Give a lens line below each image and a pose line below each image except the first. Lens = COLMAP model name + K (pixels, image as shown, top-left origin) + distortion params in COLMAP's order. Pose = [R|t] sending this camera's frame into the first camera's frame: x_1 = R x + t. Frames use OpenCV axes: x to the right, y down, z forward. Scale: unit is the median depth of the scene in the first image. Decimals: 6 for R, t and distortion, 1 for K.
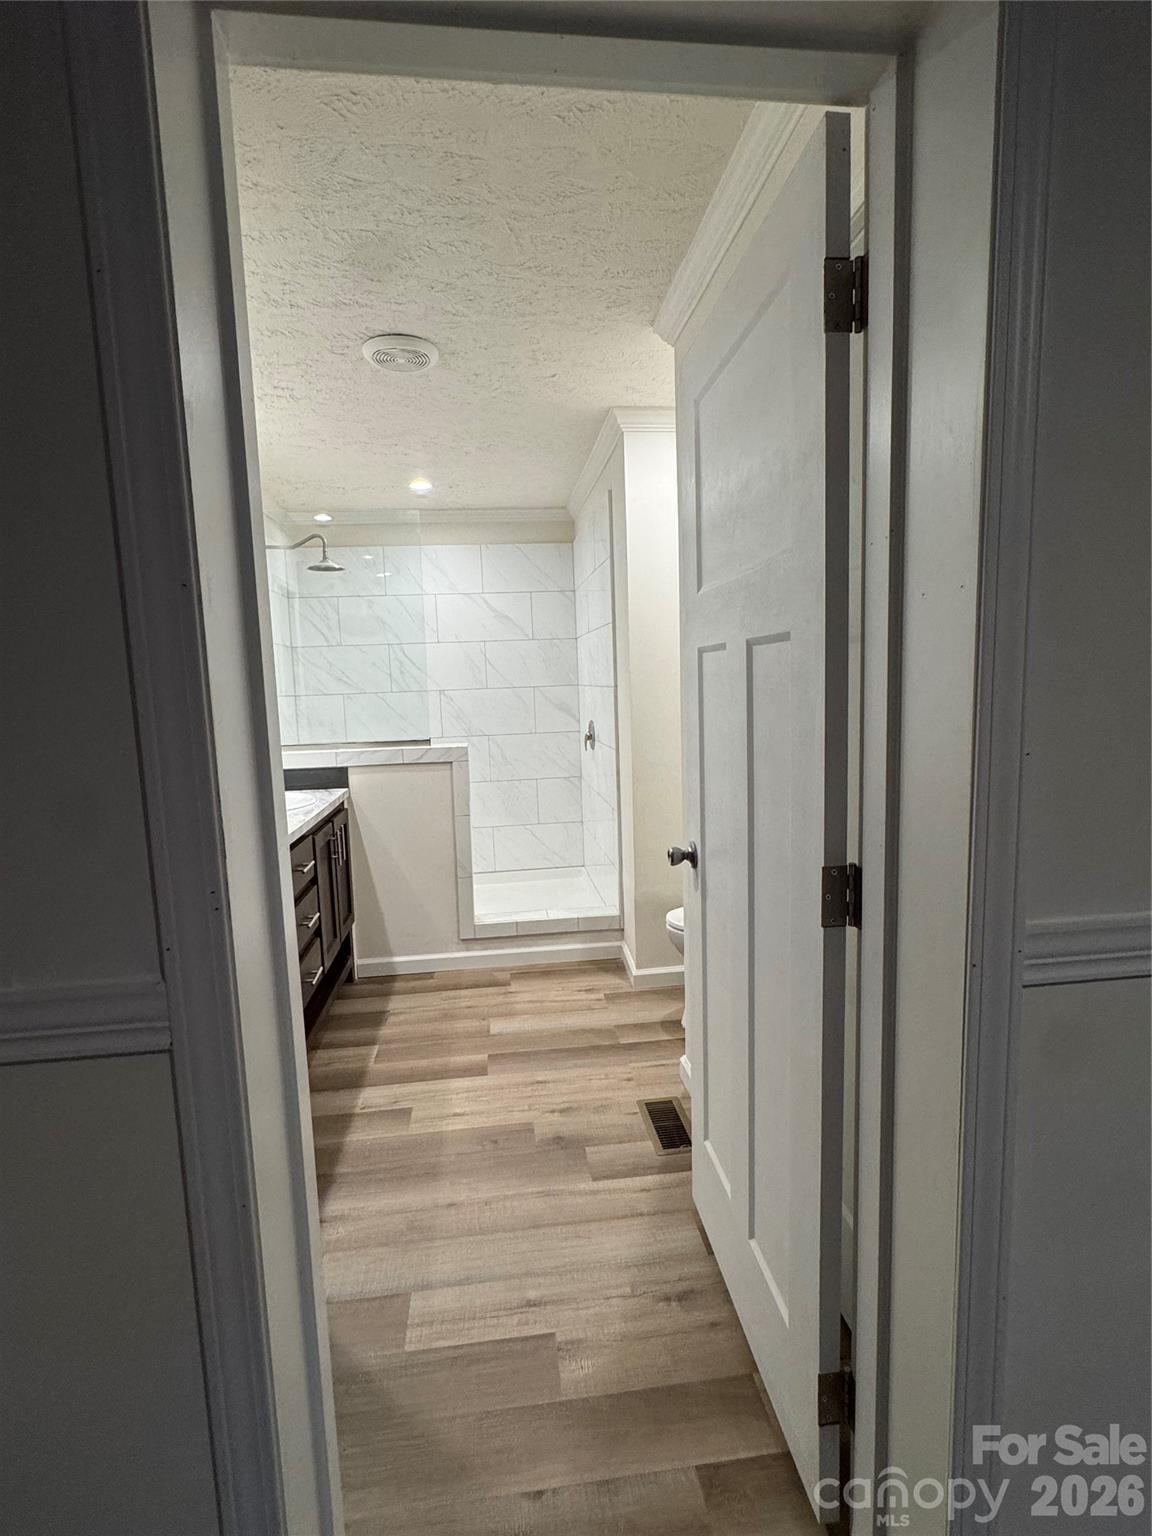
lens RADIAL K [[743.2, 0, 577.2], [0, 743.2, 768.6], [0, 0, 1]] dist [-0.009098, 0.000113]
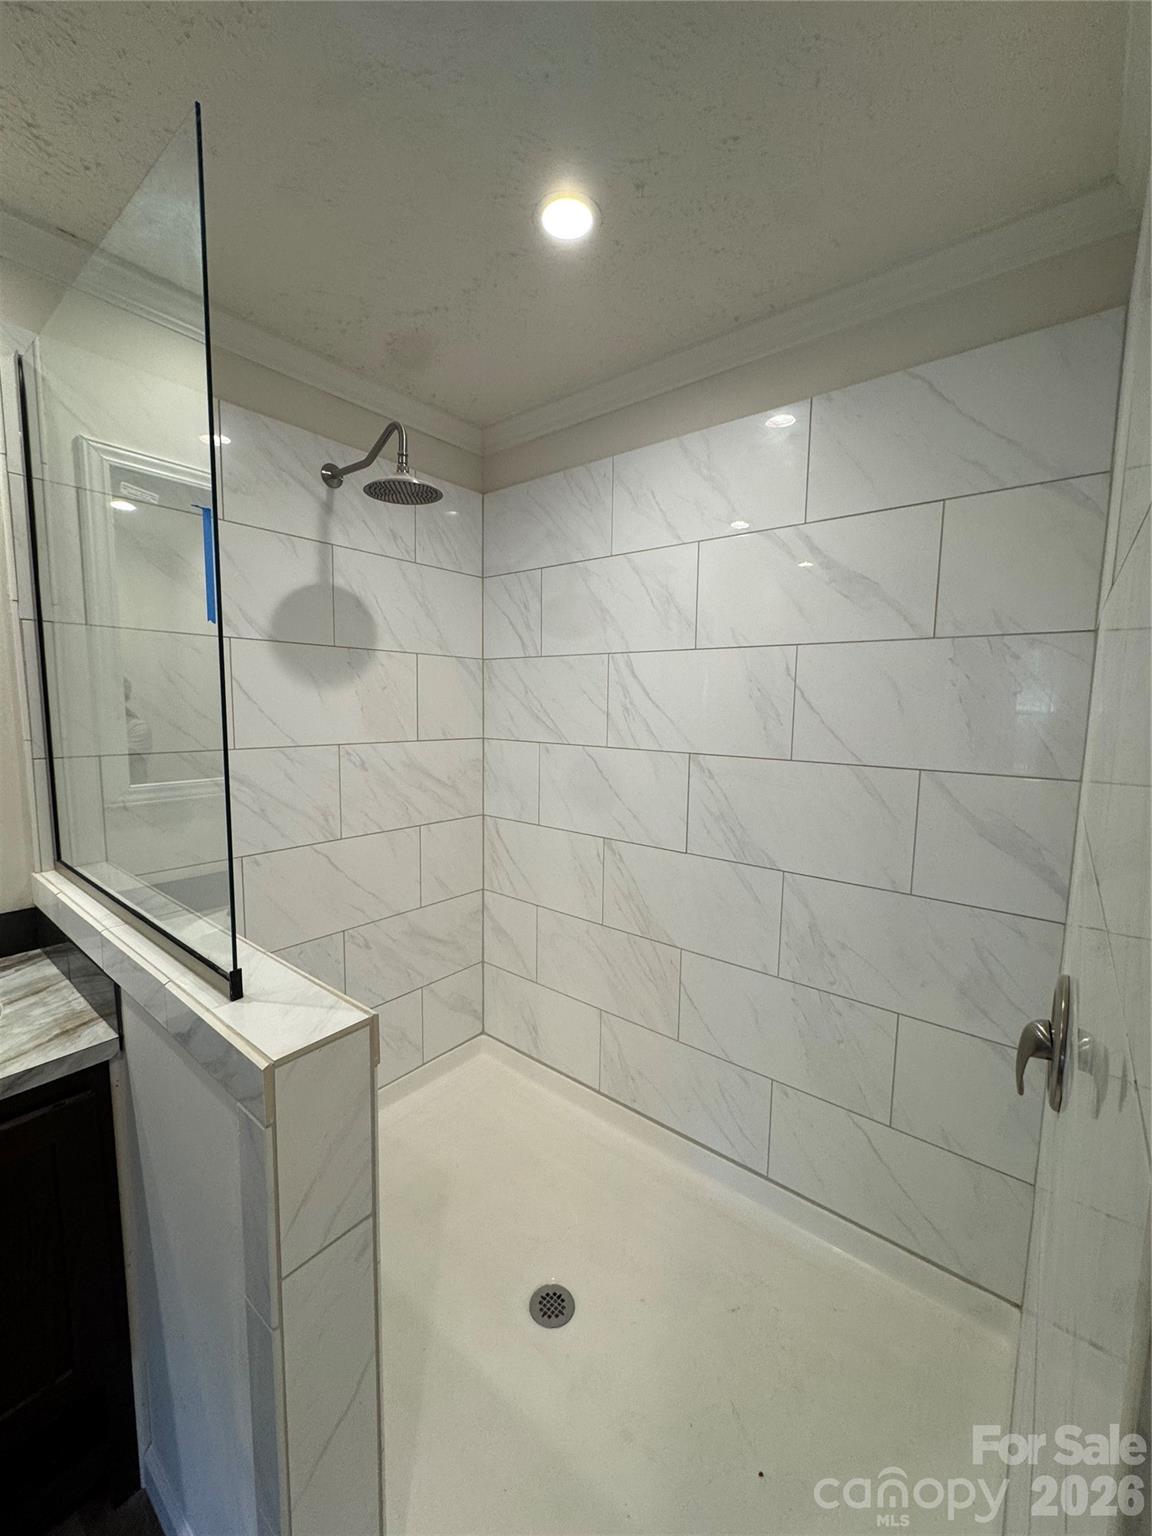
lens RADIAL K [[615.7, 0, 571.6], [0, 615.7, 773.1], [0, 0, 1]] dist [0.000202, 0.000170]
pose [[0.696561, 0.131691, -0.705309, 0.066327], [-0.123502, 0.990346, 0.062942, -0.206547], [0.706789, 0.043264, 0.706100, 1.291901]]
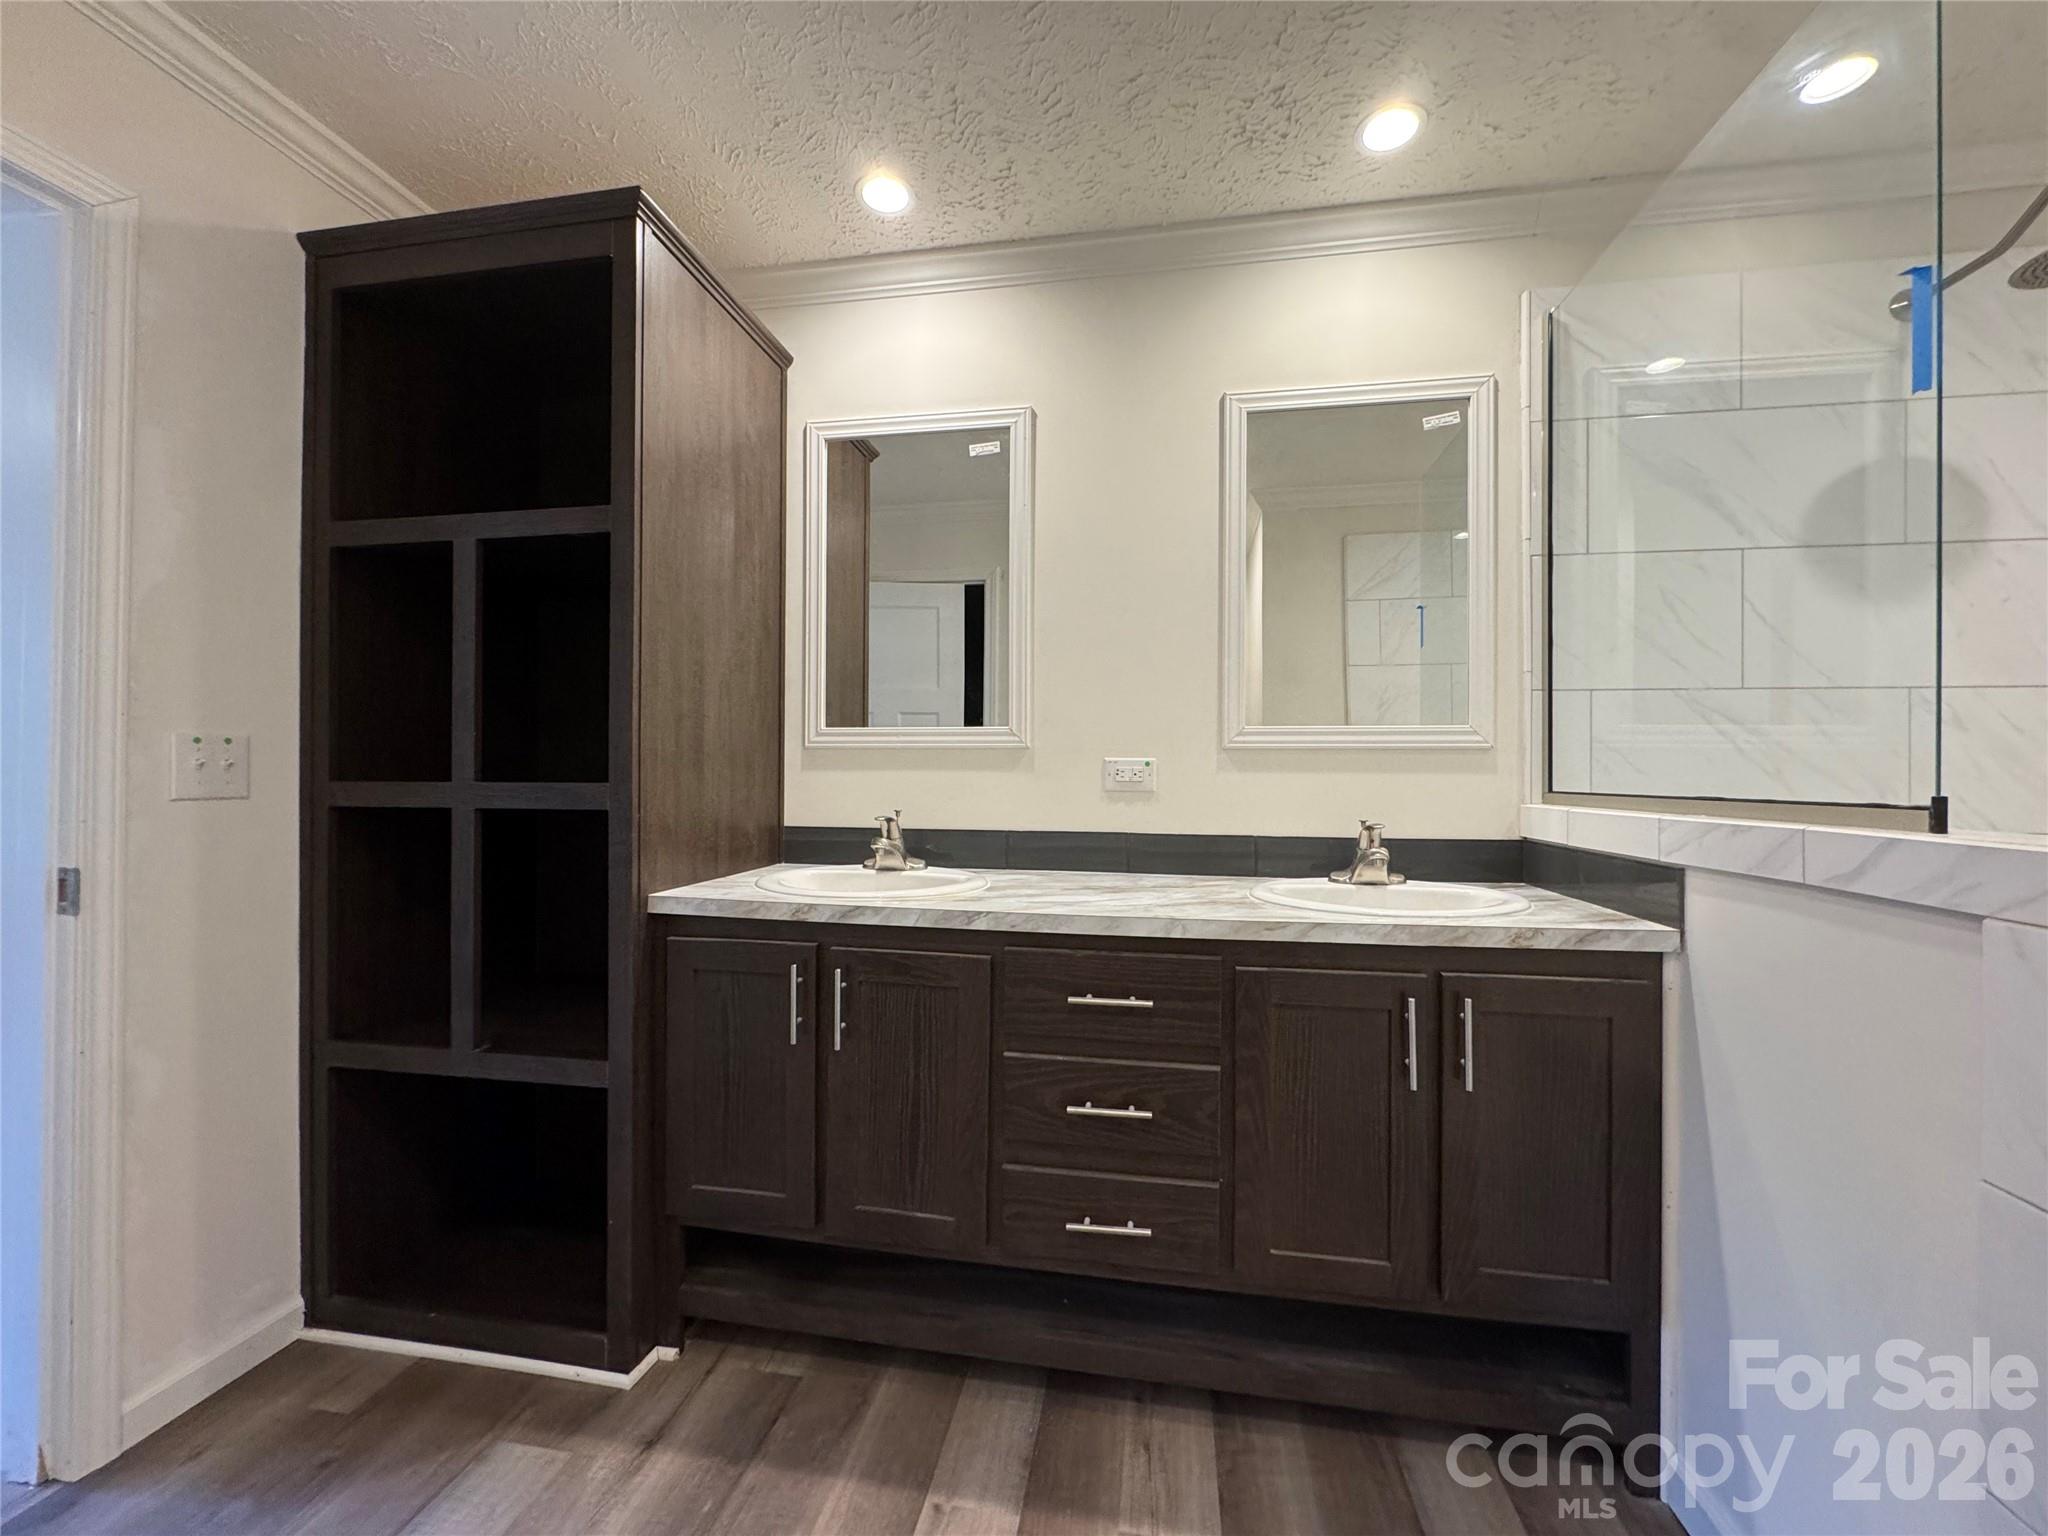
lens RADIAL K [[821.0, 0, 1015.7], [0, 821.0, 767.5], [0, 0, 1]] dist [0.000202, 0.000170]
pose [[-0.282830, 0.023847, -0.958874, 0.188317], [-0.102050, 0.993269, 0.054803, -0.050441], [0.953726, 0.113353, -0.278493, 1.111065]]
